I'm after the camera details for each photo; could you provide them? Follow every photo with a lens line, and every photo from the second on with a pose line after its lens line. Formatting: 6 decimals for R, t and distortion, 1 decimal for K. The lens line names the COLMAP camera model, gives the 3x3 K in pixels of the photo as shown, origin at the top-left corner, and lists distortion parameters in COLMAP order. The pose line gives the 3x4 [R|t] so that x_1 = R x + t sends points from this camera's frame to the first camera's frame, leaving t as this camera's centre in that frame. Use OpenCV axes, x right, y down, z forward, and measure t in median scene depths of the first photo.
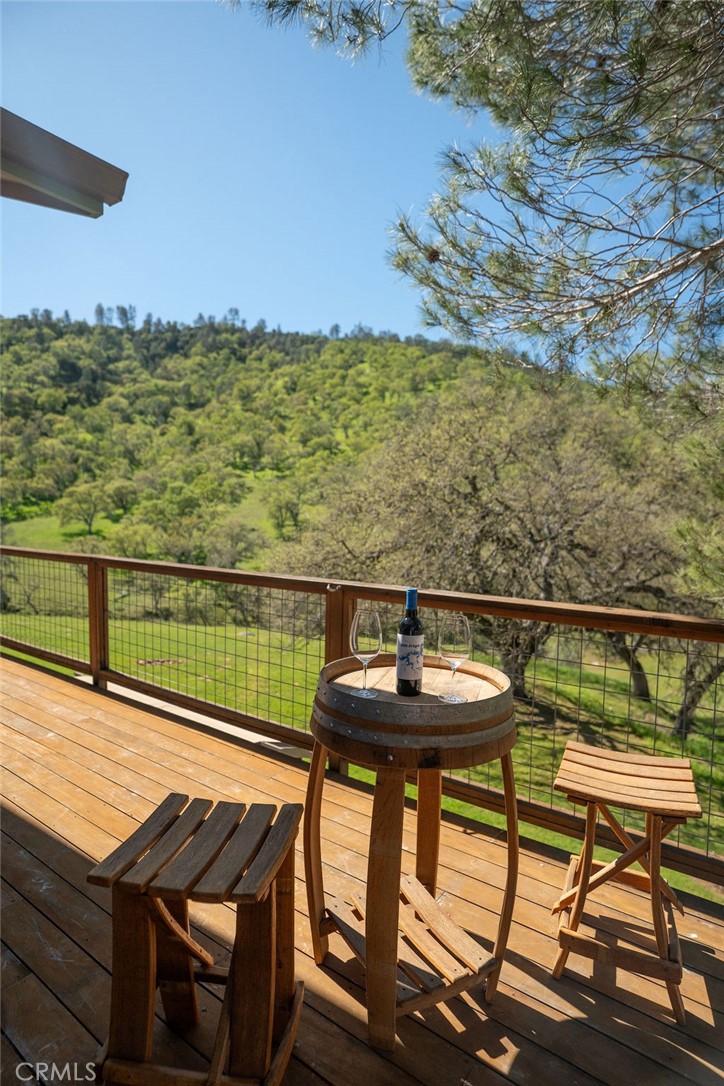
lens RADIAL K [[591.6, 0, 361.7], [0, 591.6, 544.6], [0, 0, 1]] dist [-0.049151, 0.033553]
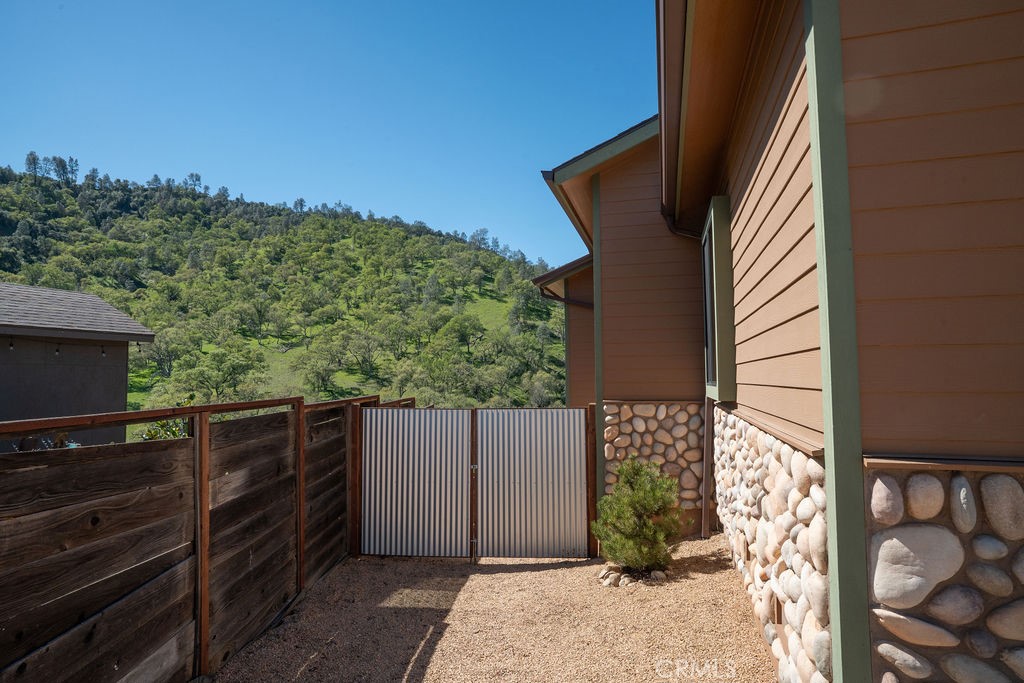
lens RADIAL K [[557.9, 0, 514.5], [0, 557.9, 337.6], [0, 0, 1]] dist [-0.049151, 0.033553]
pose [[0.935969, 0.009044, 0.351968, -0.073821], [0.036349, 0.991846, -0.122147, 0.002463], [-0.350202, 0.127120, 0.928008, -0.013822]]
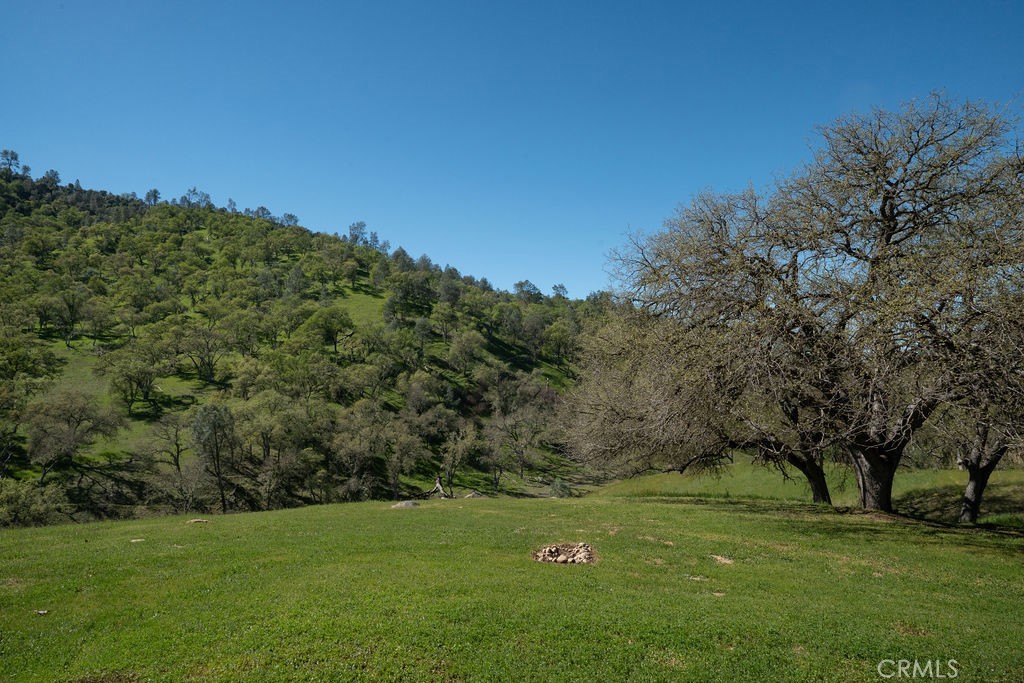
lens RADIAL K [[557.9, 0, 509.1], [0, 557.9, 335.7], [0, 0, 1]] dist [-0.049151, 0.033553]
pose [[0.851965, 0.008807, 0.523525, -0.041763], [0.069613, 0.989077, -0.129926, 0.006356], [-0.518950, 0.147136, 0.842046, 0.042941]]
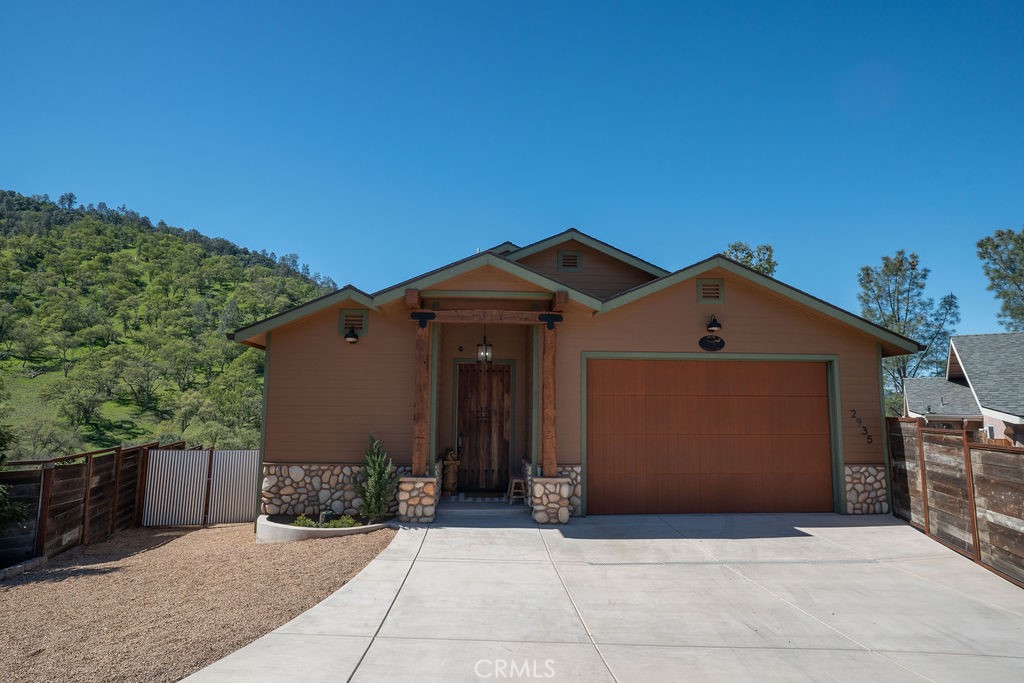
lens RADIAL K [[557.9, 0, 519.1], [0, 557.9, 331.0], [0, 0, 1]] dist [-0.049151, 0.033553]
pose [[0.765851, 0.085937, 0.637249, -0.078033], [0.038271, 0.983180, -0.178582, 0.001903], [-0.641878, 0.161156, 0.749681, -0.045863]]
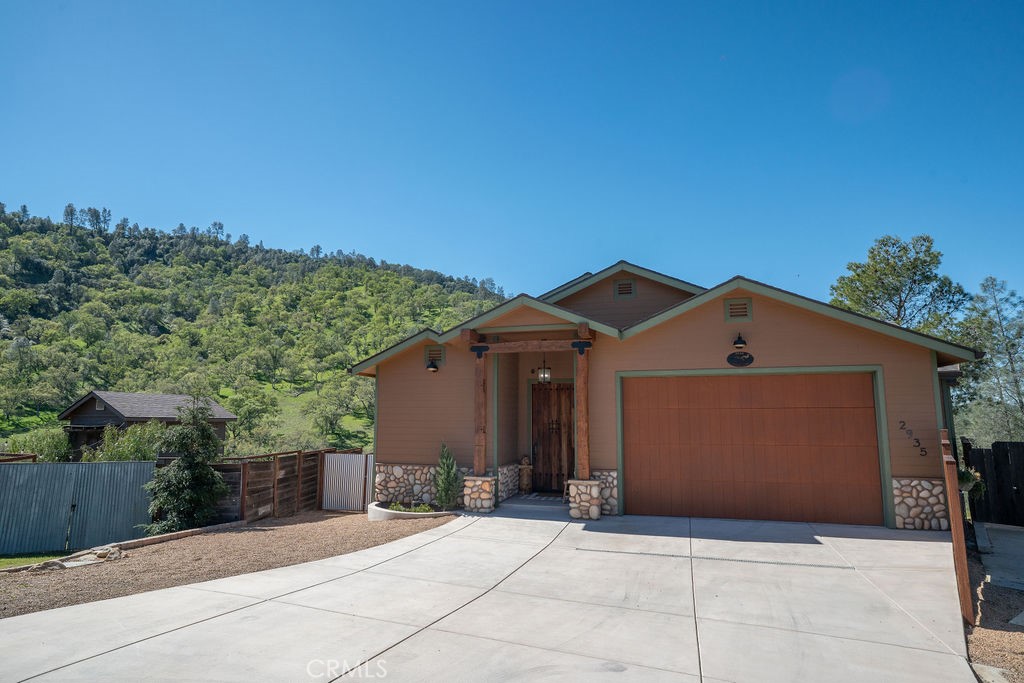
lens RADIAL K [[557.9, 0, 517.2], [0, 557.9, 333.2], [0, 0, 1]] dist [-0.049151, 0.033553]
pose [[0.941476, 0.044389, 0.334144, -0.072592], [0.026815, 0.978287, -0.205512, 0.002439], [-0.336012, 0.202444, 0.919844, -0.057530]]
